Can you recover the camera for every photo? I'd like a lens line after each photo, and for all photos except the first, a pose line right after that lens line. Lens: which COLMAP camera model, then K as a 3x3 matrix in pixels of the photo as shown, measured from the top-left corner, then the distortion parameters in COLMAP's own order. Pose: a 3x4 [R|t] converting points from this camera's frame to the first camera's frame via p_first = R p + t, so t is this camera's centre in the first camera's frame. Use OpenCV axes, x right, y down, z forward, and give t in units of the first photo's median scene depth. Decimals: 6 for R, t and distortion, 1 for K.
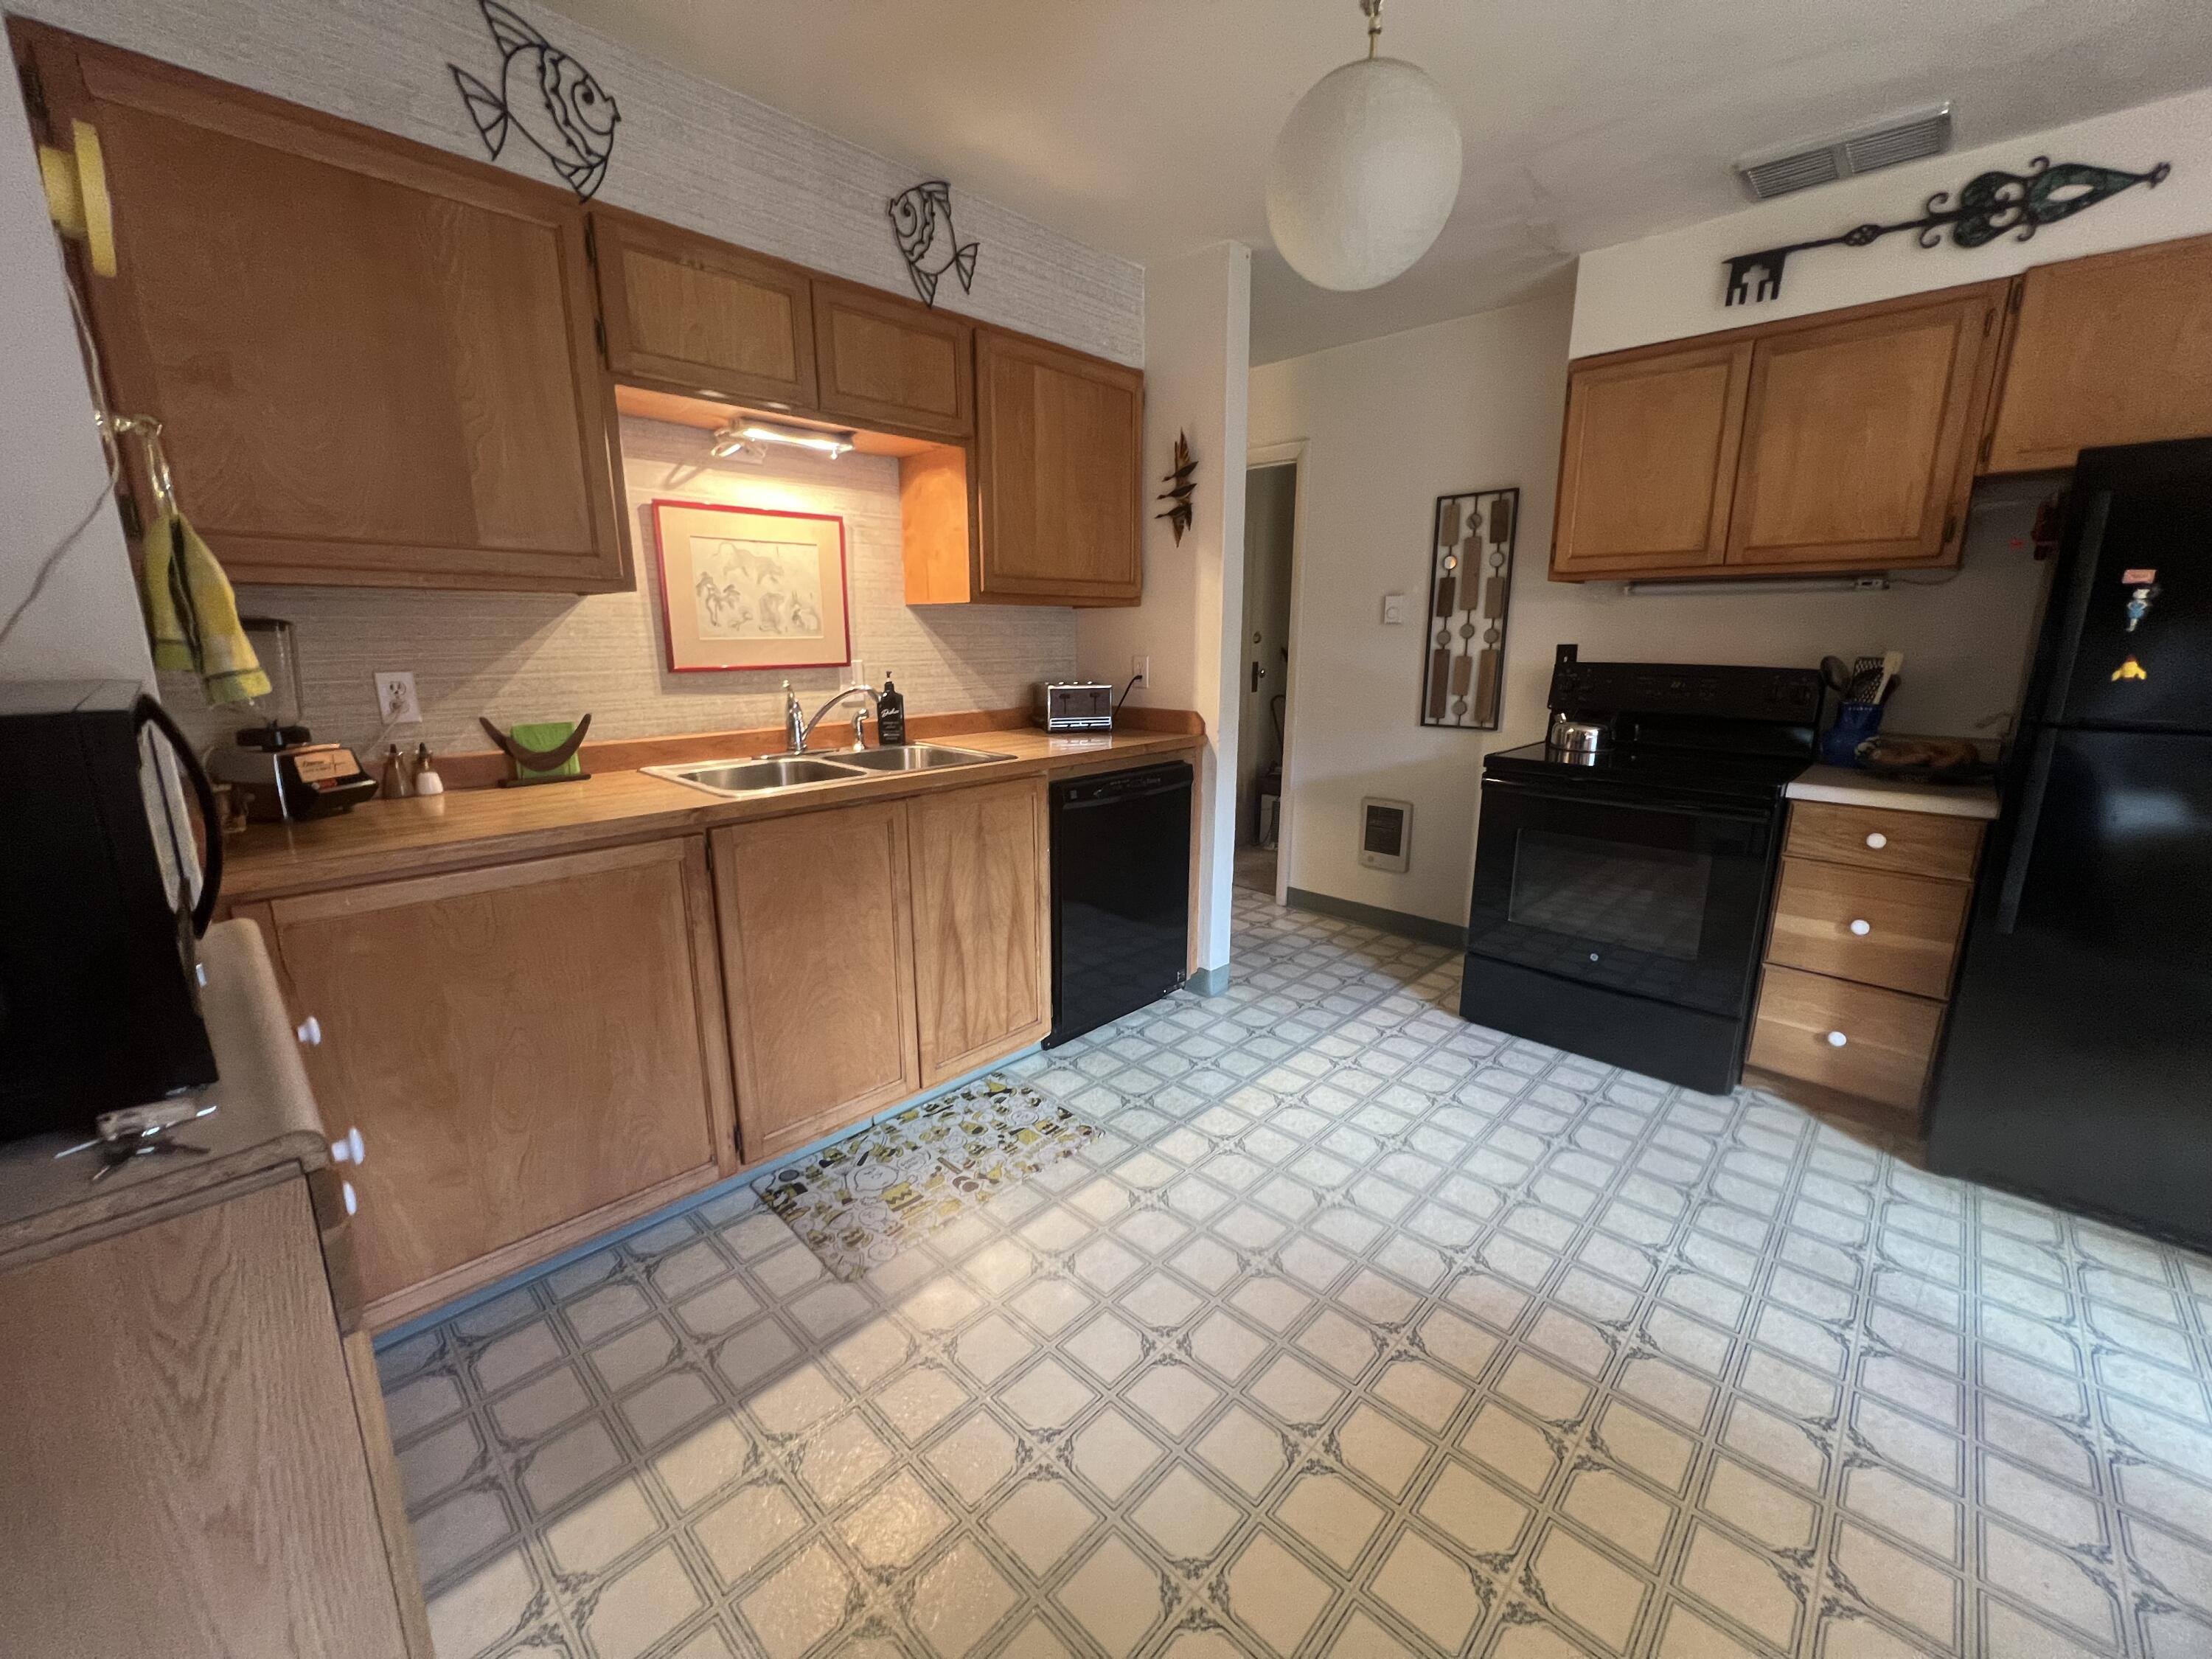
lens RADIAL K [[883.8, 0, 1116.2], [0, 883.8, 821.9], [0, 0, 1]] dist [0.002551, -0.000426]
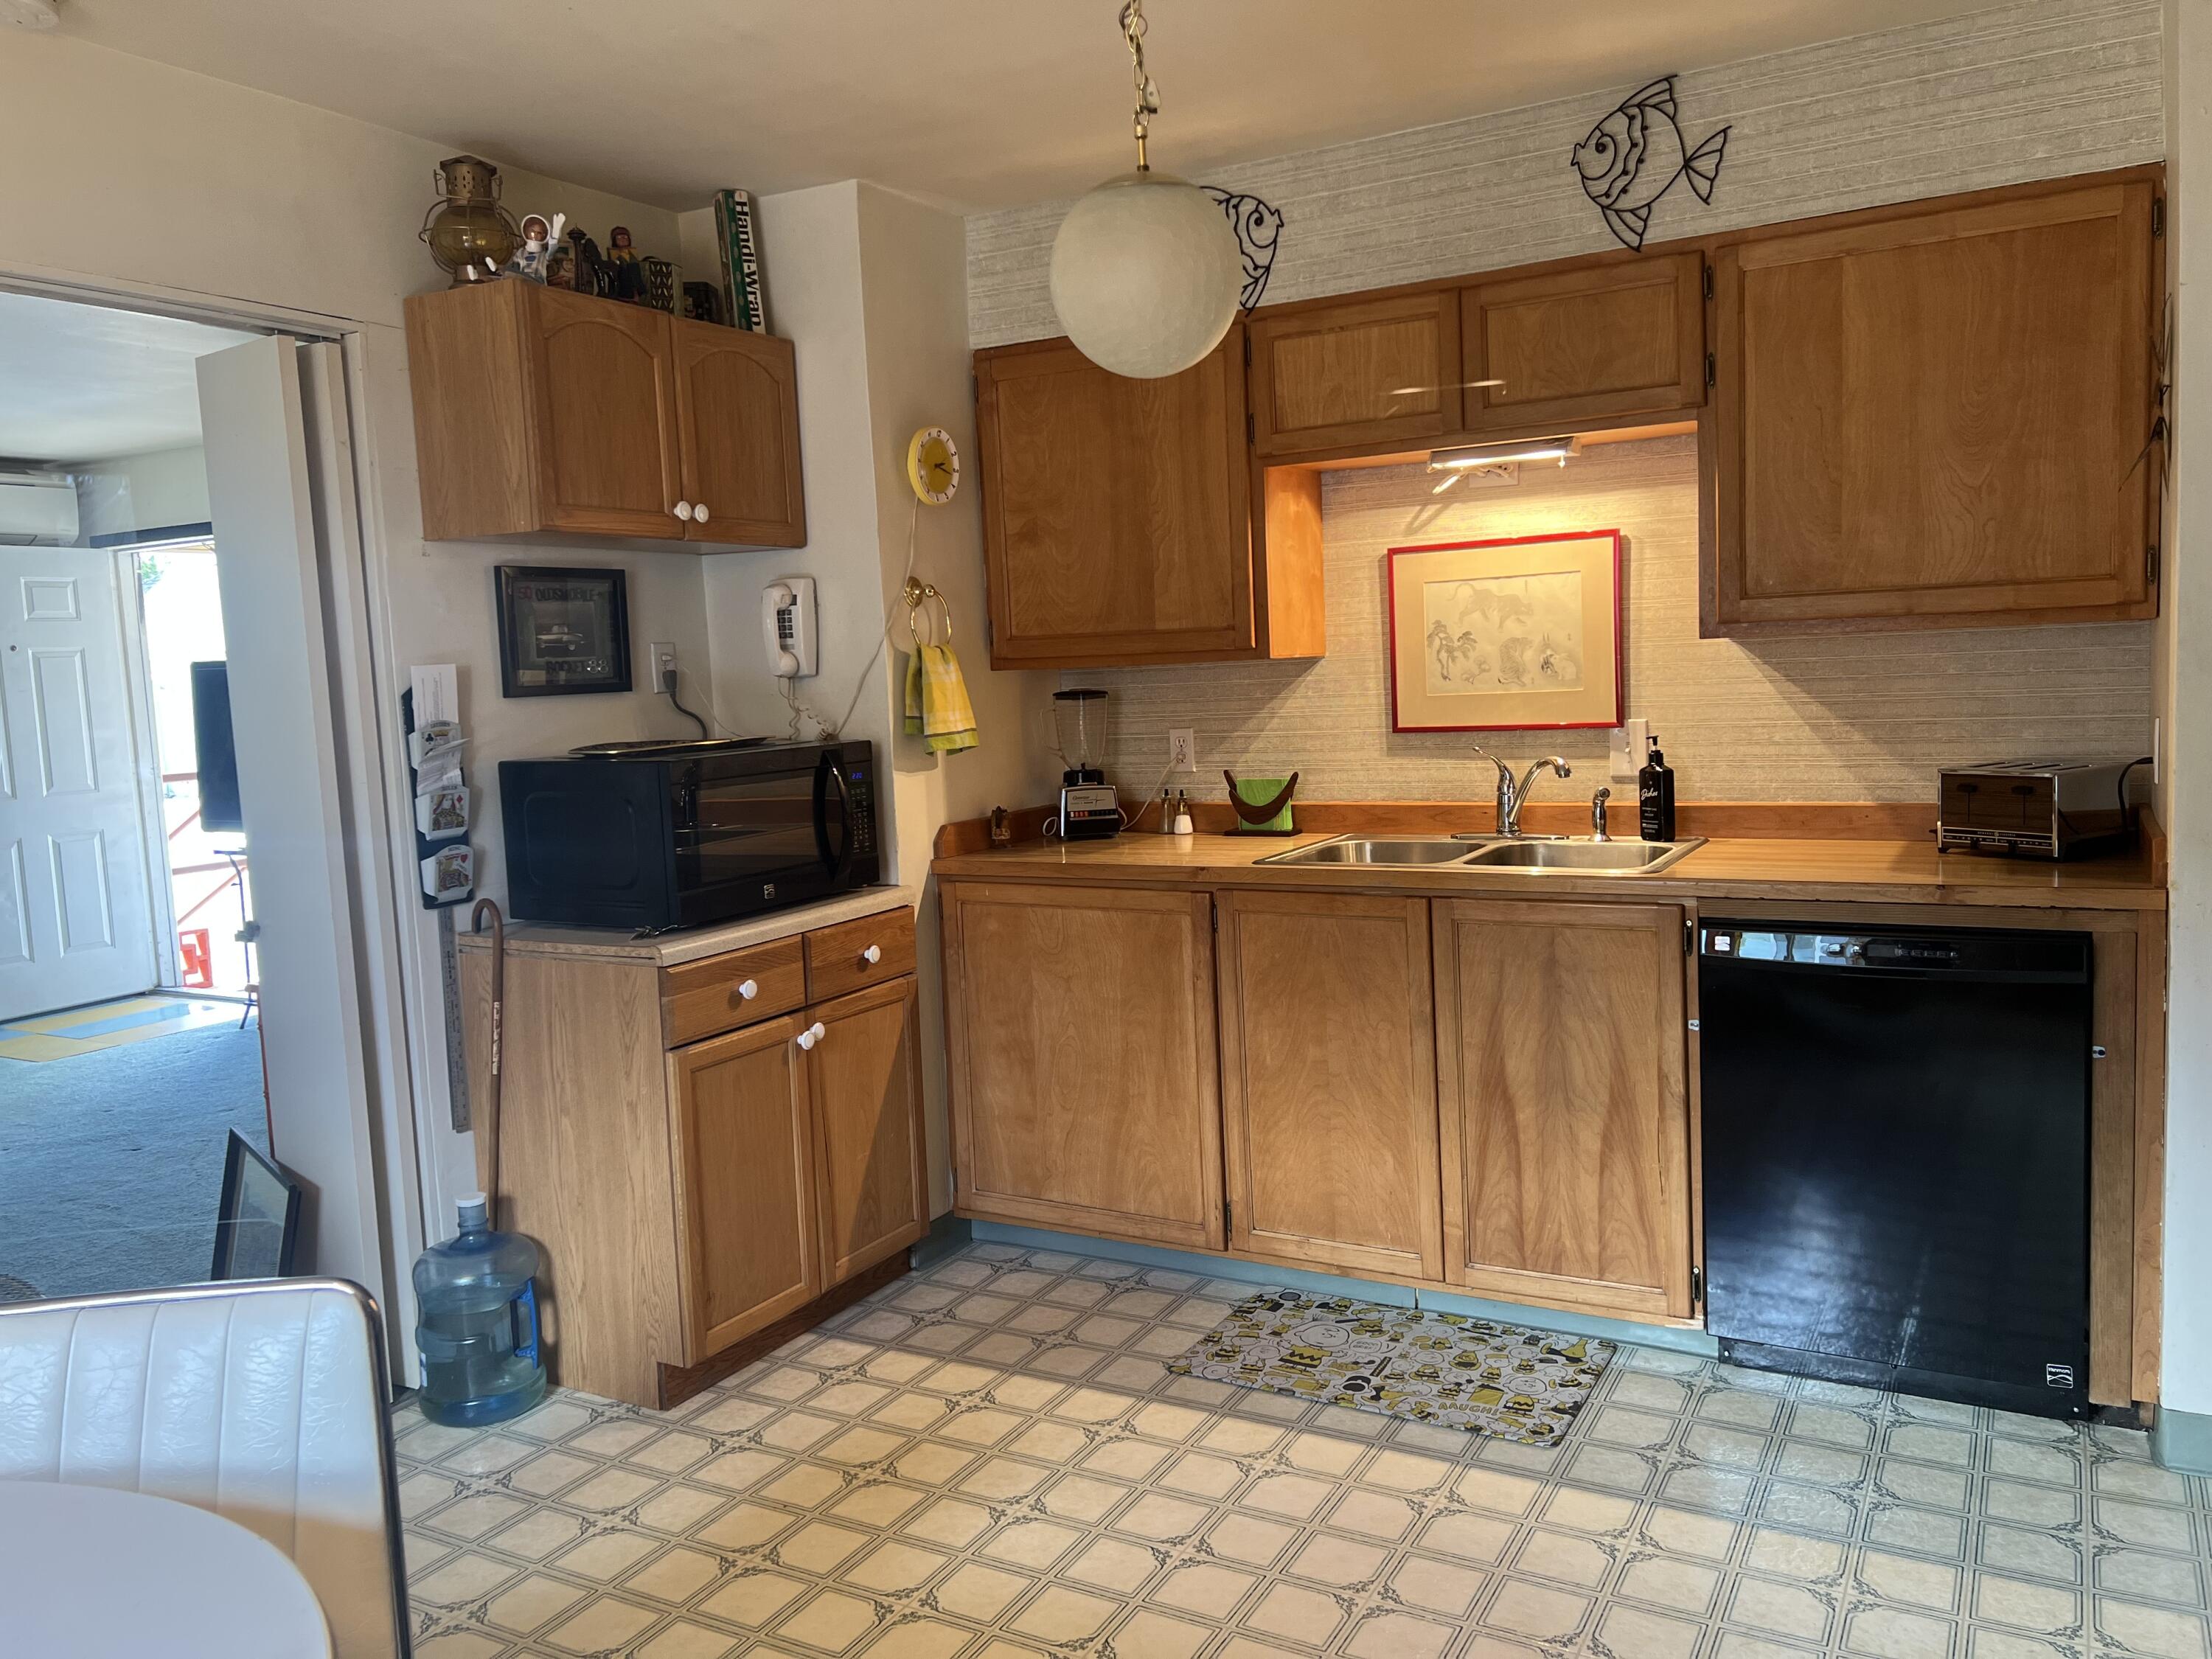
lens RADIAL K [[1665.9, 0, 1120.2], [0, 1665.9, 825.5], [0, 0, 1]] dist [0.021380, -0.026201]
pose [[0.241269, 0.082789, -0.966921, 1.080205], [-0.164536, 0.985420, 0.043317, -0.102686], [0.956409, 0.148642, 0.251373, 0.317286]]
